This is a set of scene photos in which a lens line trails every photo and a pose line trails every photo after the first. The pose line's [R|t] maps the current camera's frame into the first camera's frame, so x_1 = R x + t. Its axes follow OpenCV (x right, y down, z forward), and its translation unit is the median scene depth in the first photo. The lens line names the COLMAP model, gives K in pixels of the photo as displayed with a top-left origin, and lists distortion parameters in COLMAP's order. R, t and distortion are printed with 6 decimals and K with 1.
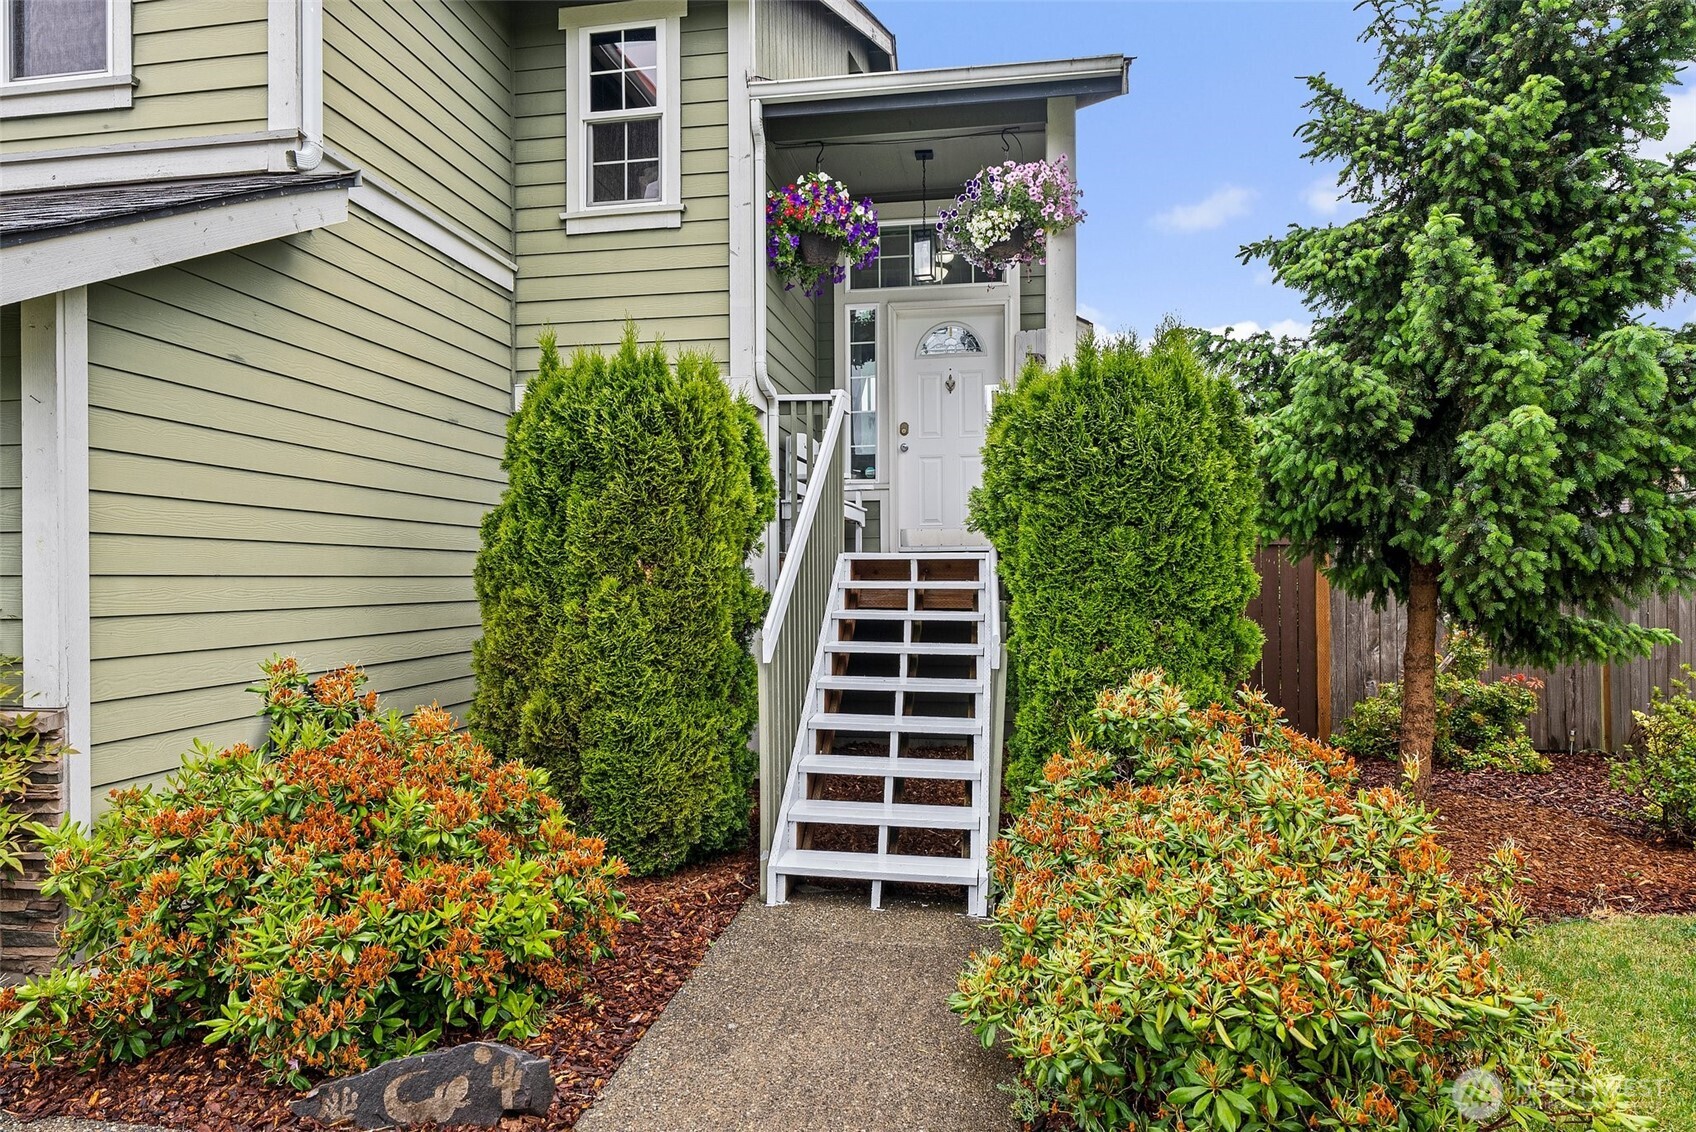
lens RADIAL K [[1027.5, 0, 849.5], [0, 1027.5, 571.4], [0, 0, 1]] dist [-0.011206, -0.000535]
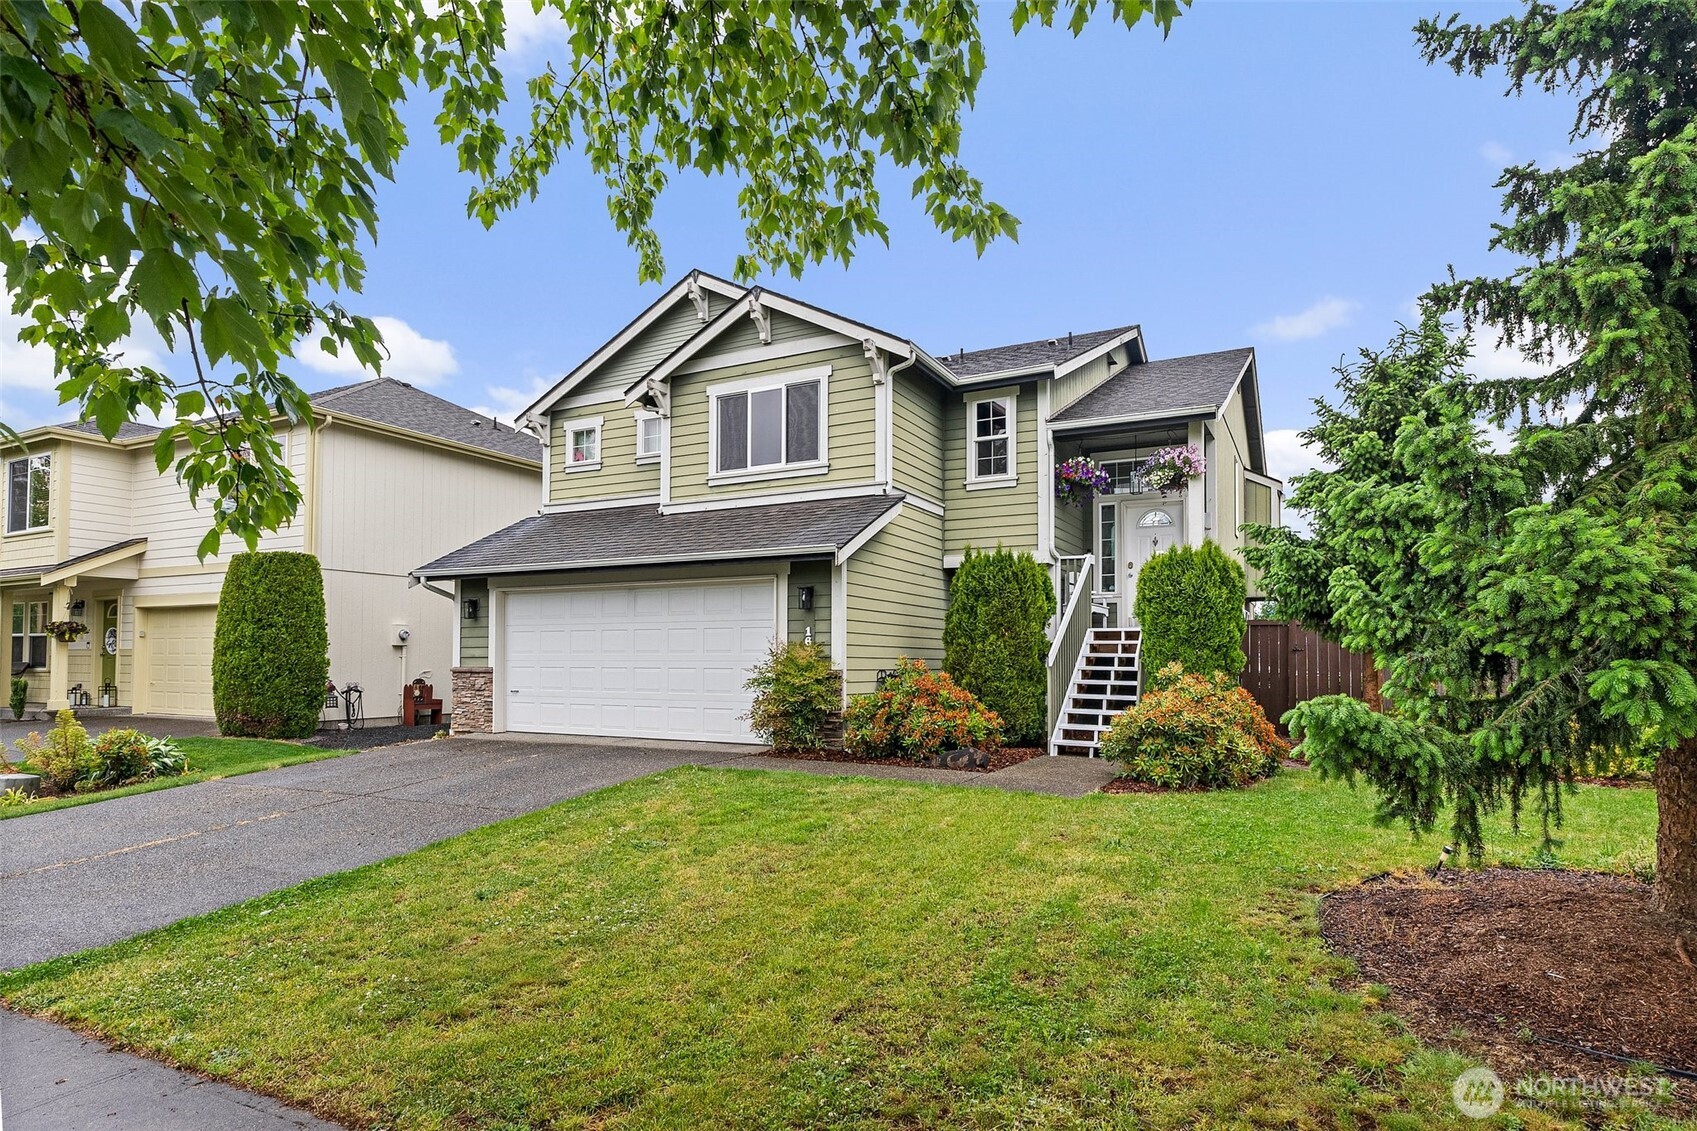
lens RADIAL K [[958.2, 0, 842.7], [0, 958.2, 642.4], [0, 0, 1]] dist [-0.006640, -0.000372]
pose [[0.947480, 0.000699, -0.319814, 0.174506], [-0.005825, 0.999869, -0.015072, 0.055632], [0.319761, 0.016143, 0.947361, -1.316043]]
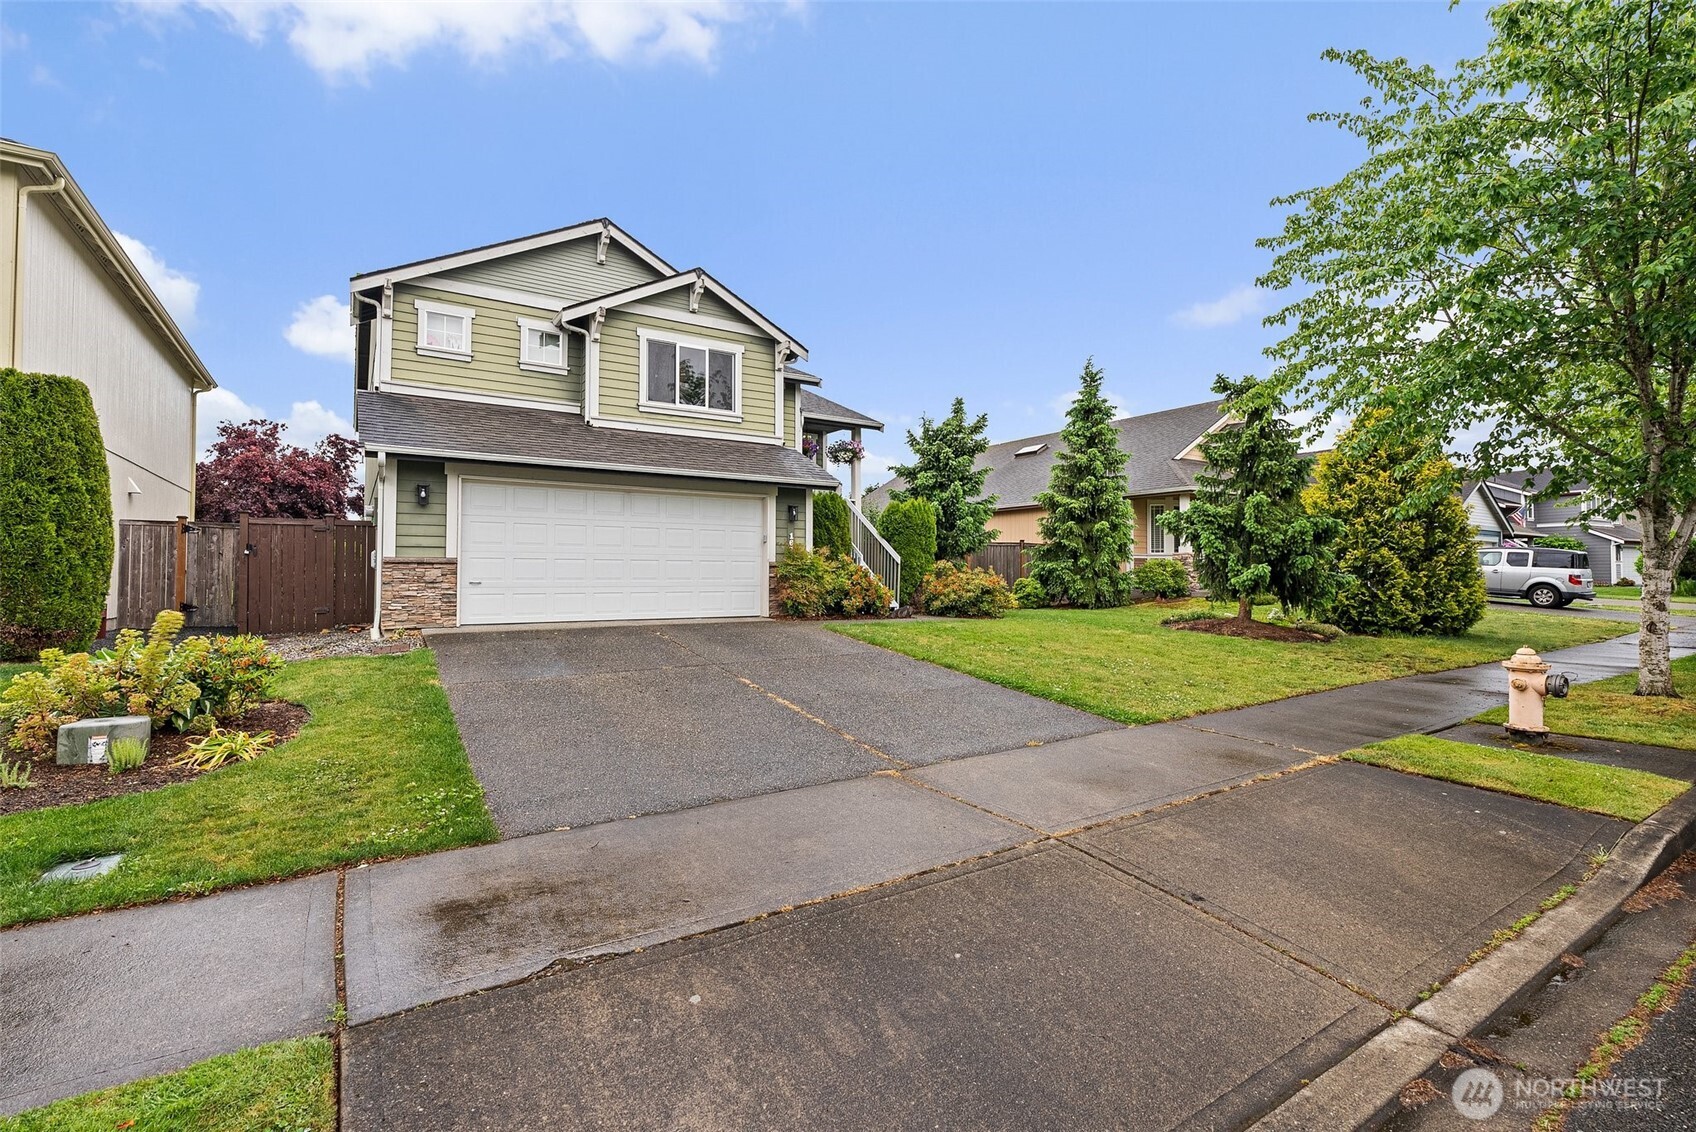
lens RADIAL K [[757.9, 0, 852.6], [0, 757.9, 559.1], [0, 0, 1]] dist [0.001896, 0.000996]
pose [[0.735946, 0.018739, 0.676781, -2.038665], [-0.012244, 0.999822, -0.014368, 0.106787], [-0.676930, 0.002288, 0.736044, -1.287435]]
